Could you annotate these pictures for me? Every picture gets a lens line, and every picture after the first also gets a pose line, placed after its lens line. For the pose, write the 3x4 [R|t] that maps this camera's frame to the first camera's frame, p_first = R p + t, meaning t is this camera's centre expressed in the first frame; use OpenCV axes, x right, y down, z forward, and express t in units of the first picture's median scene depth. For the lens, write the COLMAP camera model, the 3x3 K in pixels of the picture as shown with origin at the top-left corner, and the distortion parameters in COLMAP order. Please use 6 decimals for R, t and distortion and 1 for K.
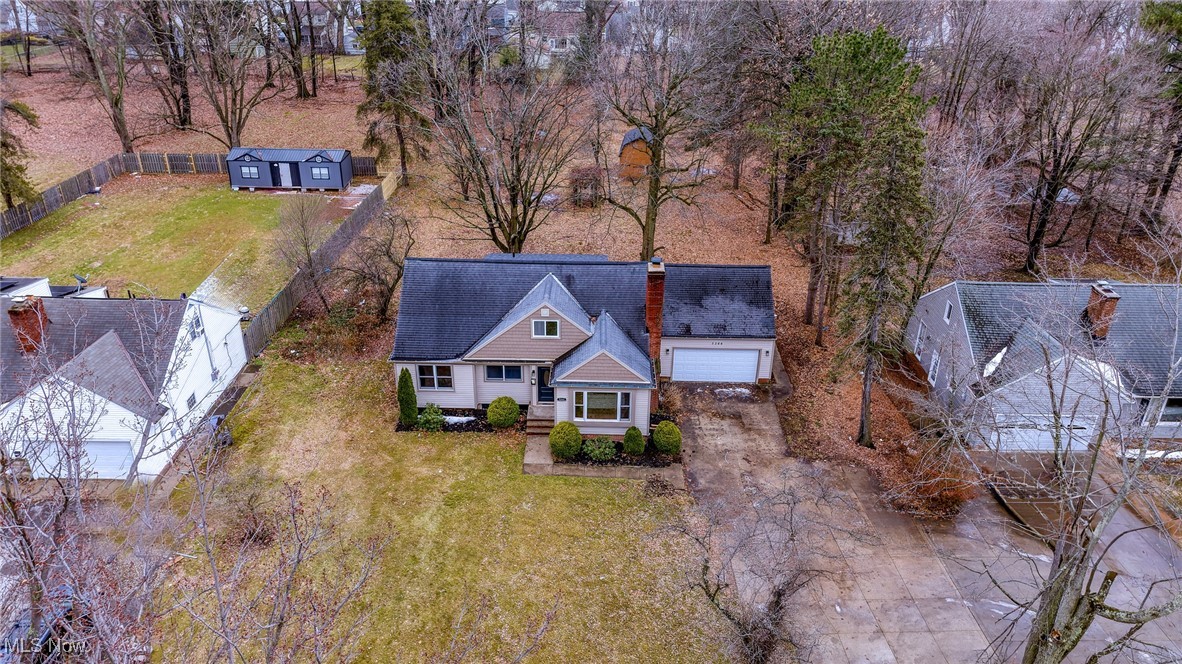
lens RADIAL K [[801.6, 0, 591.0], [0, 801.6, 332.0], [0, 0, 1]] dist [0.005758, 0.002696]
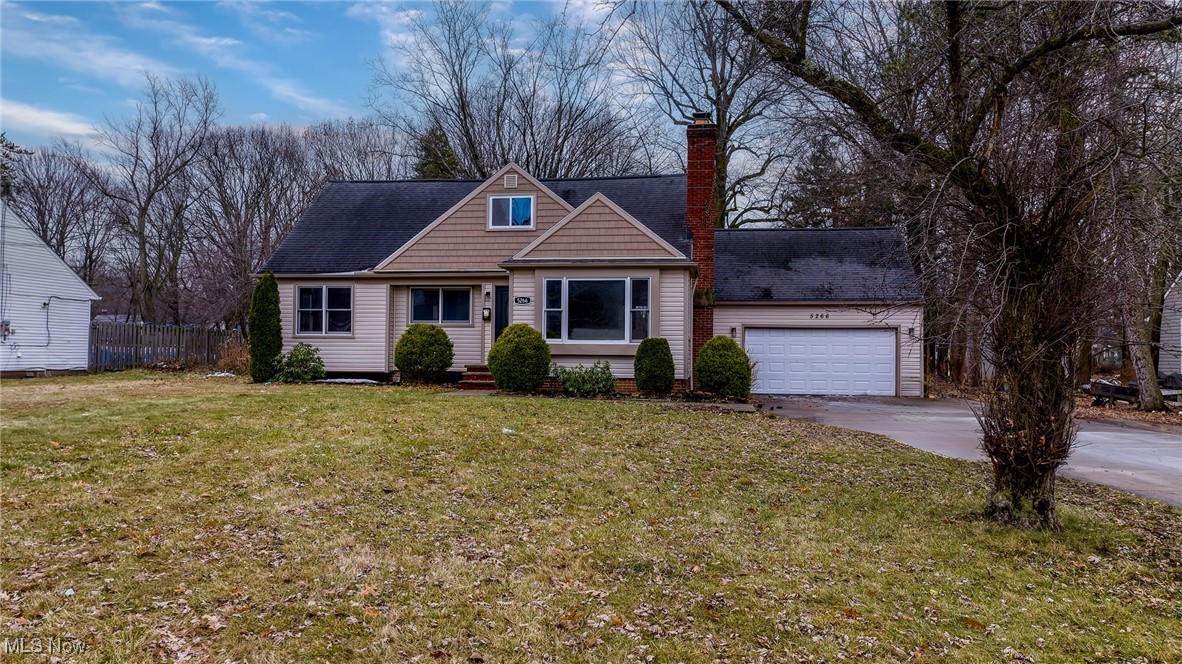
lens RADIAL K [[801.6, 0, 591.0], [0, 801.6, 332.0], [0, 0, 1]] dist [0.005758, 0.002696]
pose [[0.991486, -0.003832, -0.130158, 0.075179], [-0.055809, 0.890601, -0.451348, 0.326323], [0.117649, 0.454769, 0.882805, 0.516057]]
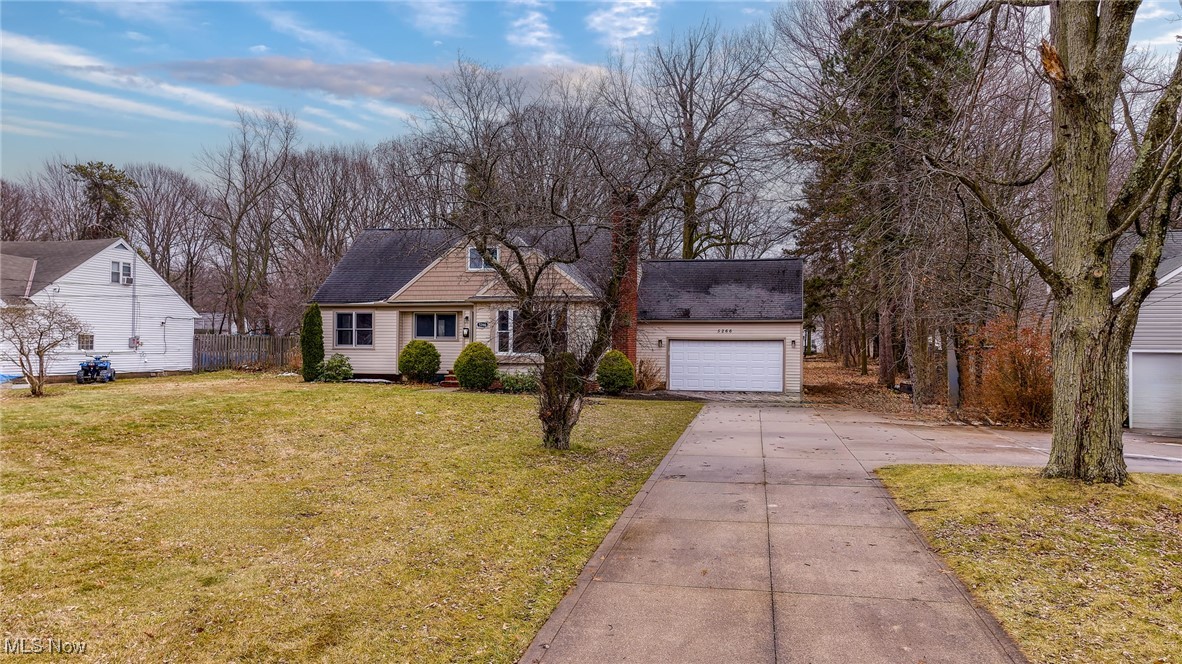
lens RADIAL K [[801.6, 0, 591.0], [0, 801.6, 332.0], [0, 0, 1]] dist [0.005758, 0.002696]
pose [[0.974597, -0.006353, -0.223875, 0.223684], [-0.094358, 0.894908, -0.436162, 0.393773], [0.203119, 0.446206, 0.871575, 0.342401]]
